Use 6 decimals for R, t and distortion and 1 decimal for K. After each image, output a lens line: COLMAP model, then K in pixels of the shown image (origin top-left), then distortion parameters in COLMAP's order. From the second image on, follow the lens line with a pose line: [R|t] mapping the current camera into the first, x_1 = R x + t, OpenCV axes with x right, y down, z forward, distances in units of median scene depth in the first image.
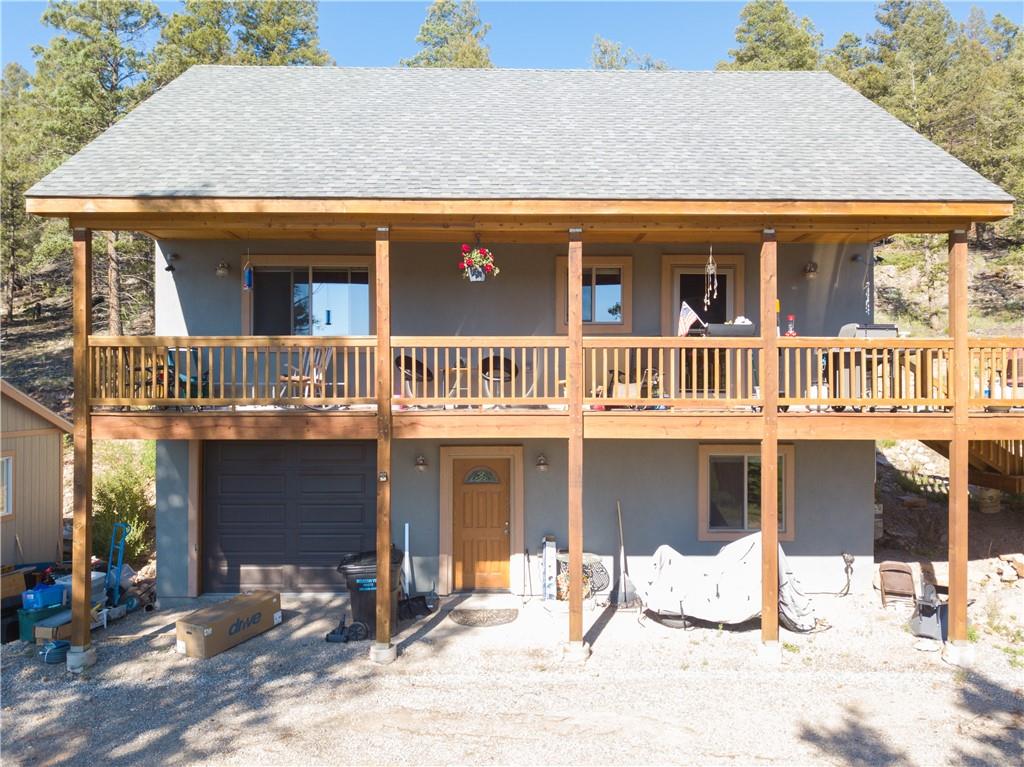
lens RADIAL K [[783.0, 0, 512.0], [0, 783.0, 383.5], [0, 0, 1]] dist [-0.004520, -0.004517]
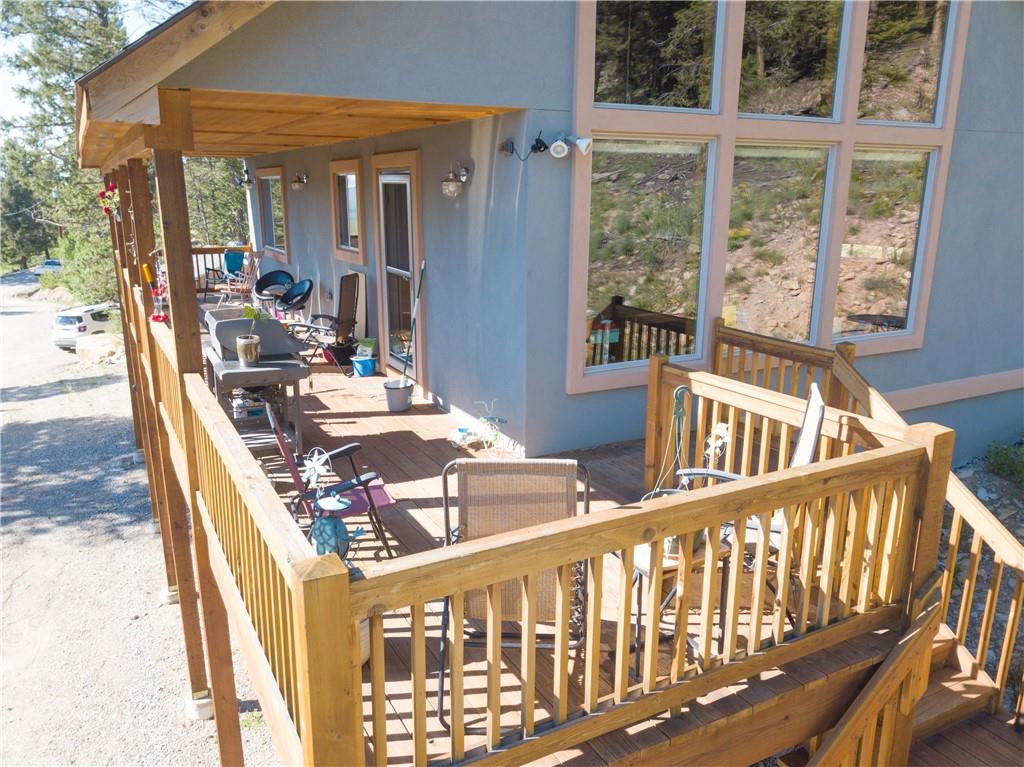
lens RADIAL K [[783.0, 0, 512.0], [0, 783.0, 383.5], [0, 0, 1]] dist [-0.004520, -0.004517]
pose [[0.481498, 0.219570, -0.848498, 0.904503], [-0.004475, 0.968714, 0.248140, -0.146010], [0.876436, -0.115682, 0.467417, 0.785036]]
